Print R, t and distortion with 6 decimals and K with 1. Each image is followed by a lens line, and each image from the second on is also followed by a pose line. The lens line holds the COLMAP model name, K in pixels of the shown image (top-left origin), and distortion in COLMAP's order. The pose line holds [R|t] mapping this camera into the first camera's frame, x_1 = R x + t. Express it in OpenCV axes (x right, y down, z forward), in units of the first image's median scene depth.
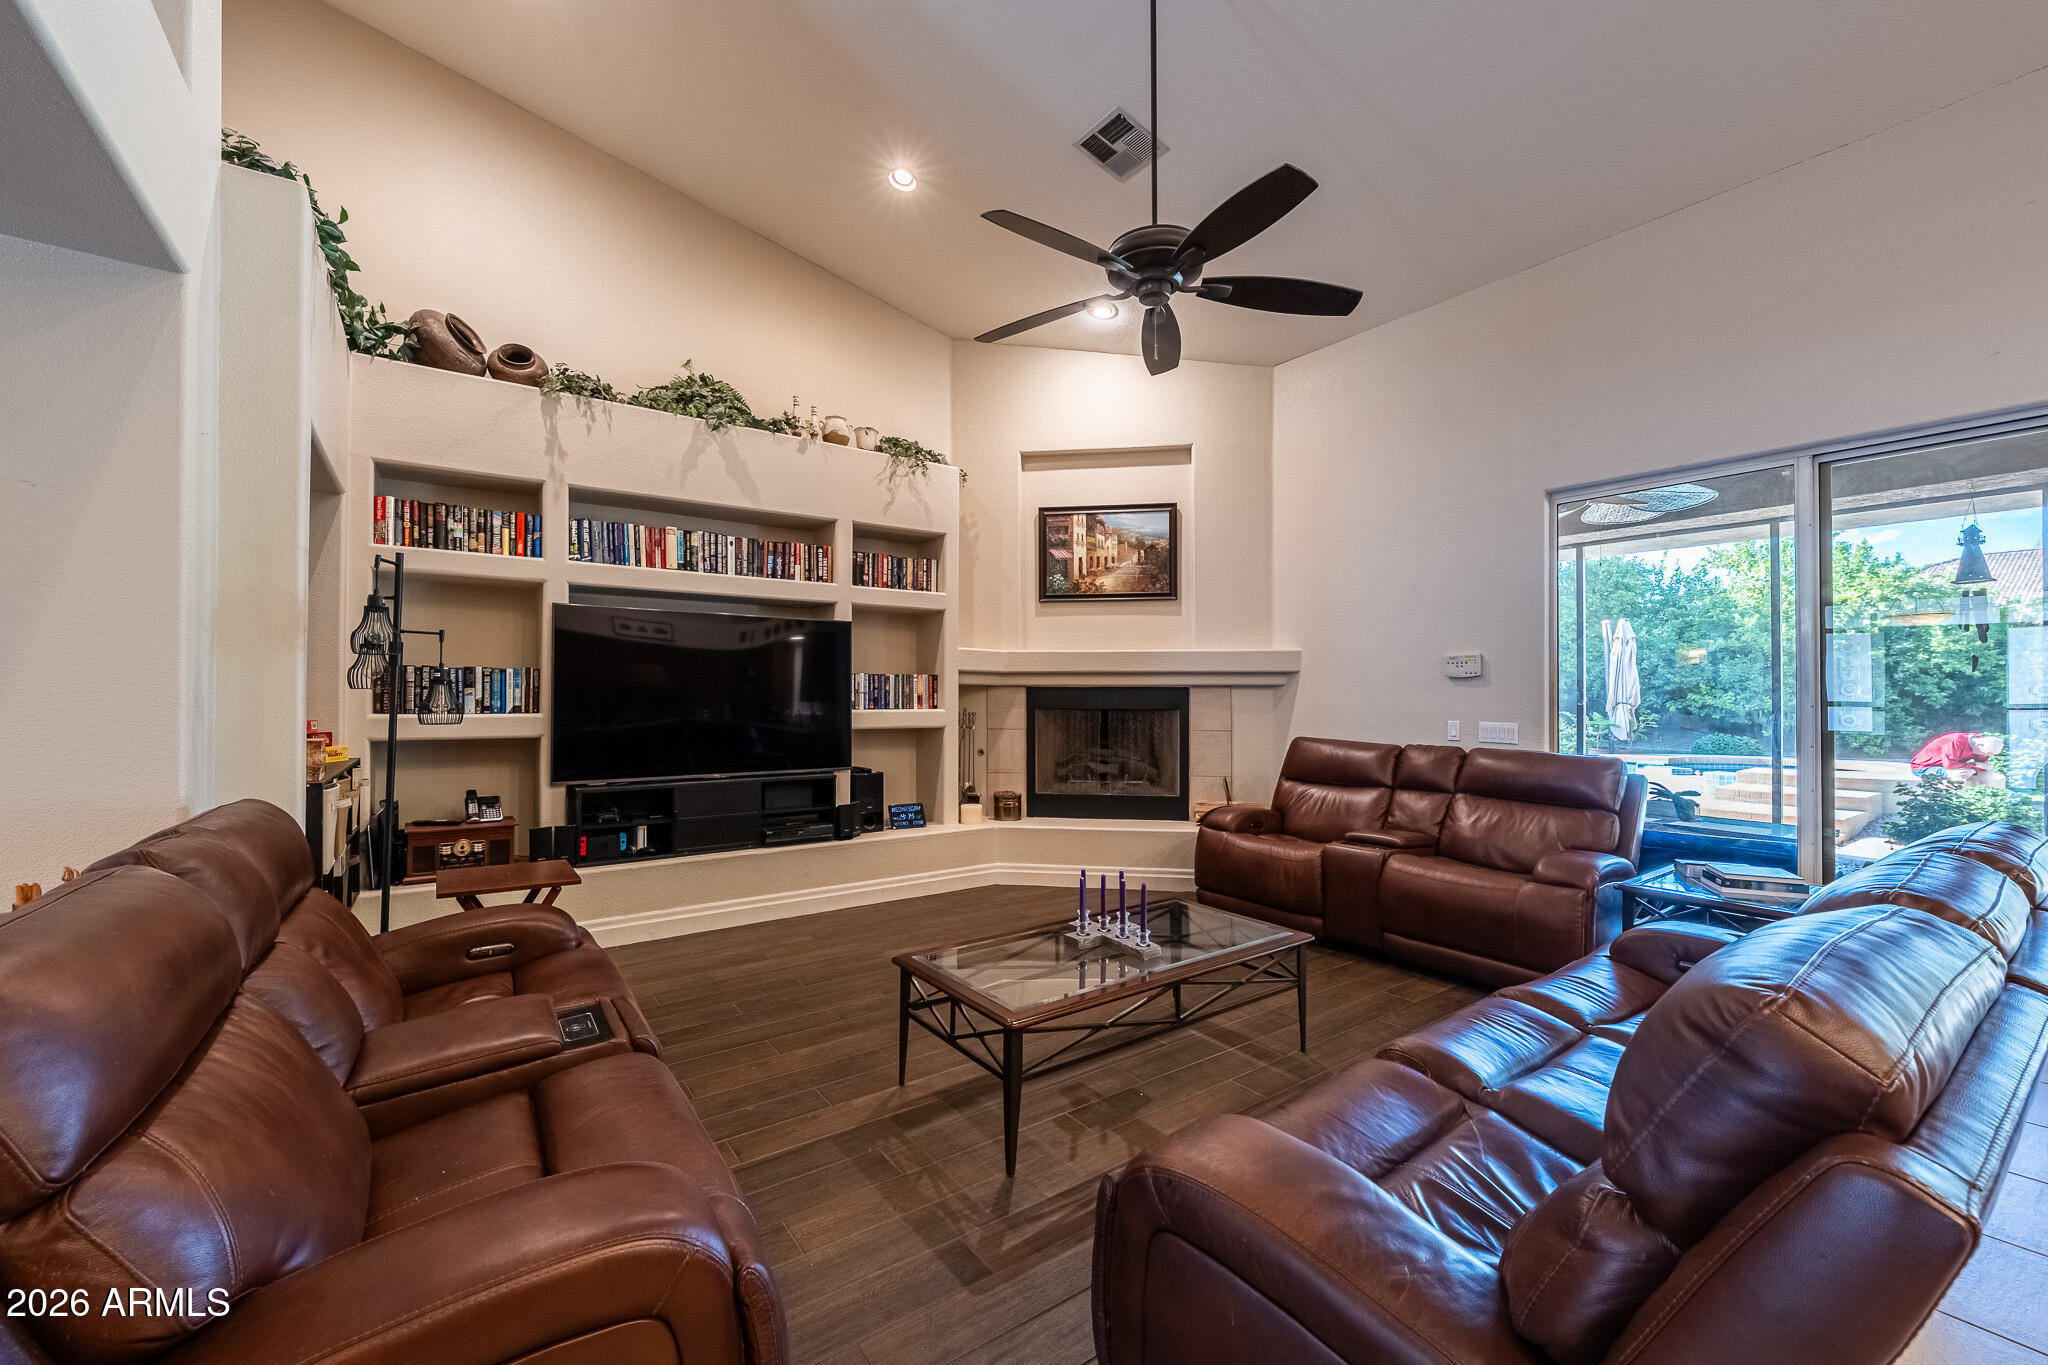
lens RADIAL K [[792.6, 0, 1020.2], [0, 792.6, 684.4], [0, 0, 1]] dist [-0.001847, -0.001459]
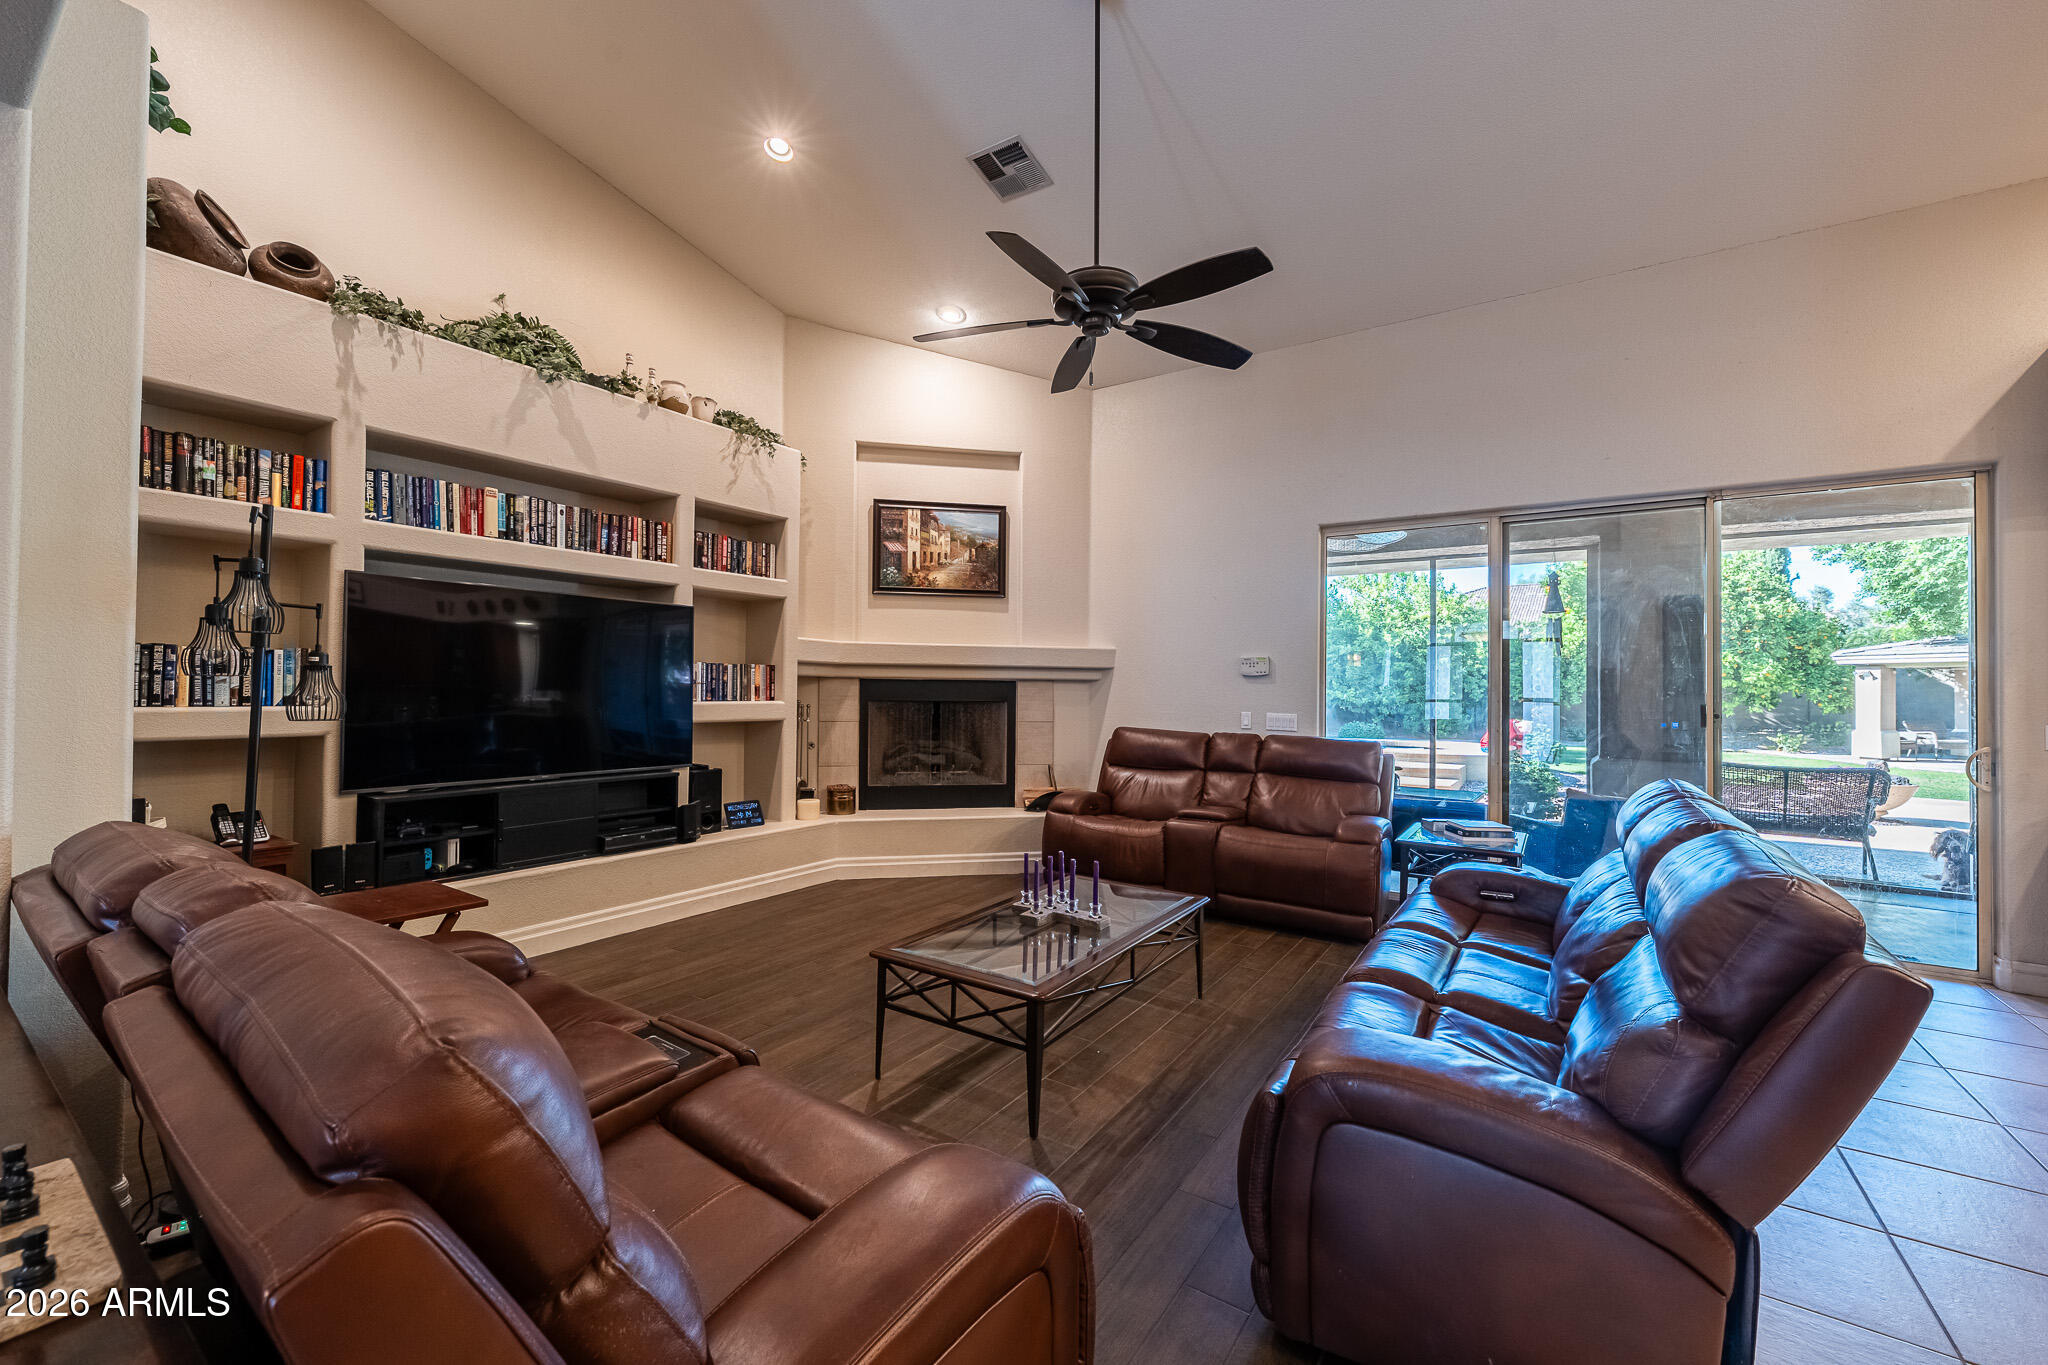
lens RADIAL K [[792.6, 0, 1026.5], [0, 792.6, 673.6], [0, 0, 1]] dist [-0.001847, -0.001459]
pose [[0.939609, 0.014408, 0.341948, -0.177558], [-0.013704, 0.999896, -0.004475, -0.002054], [-0.341977, -0.000481, 0.939708, -0.002453]]
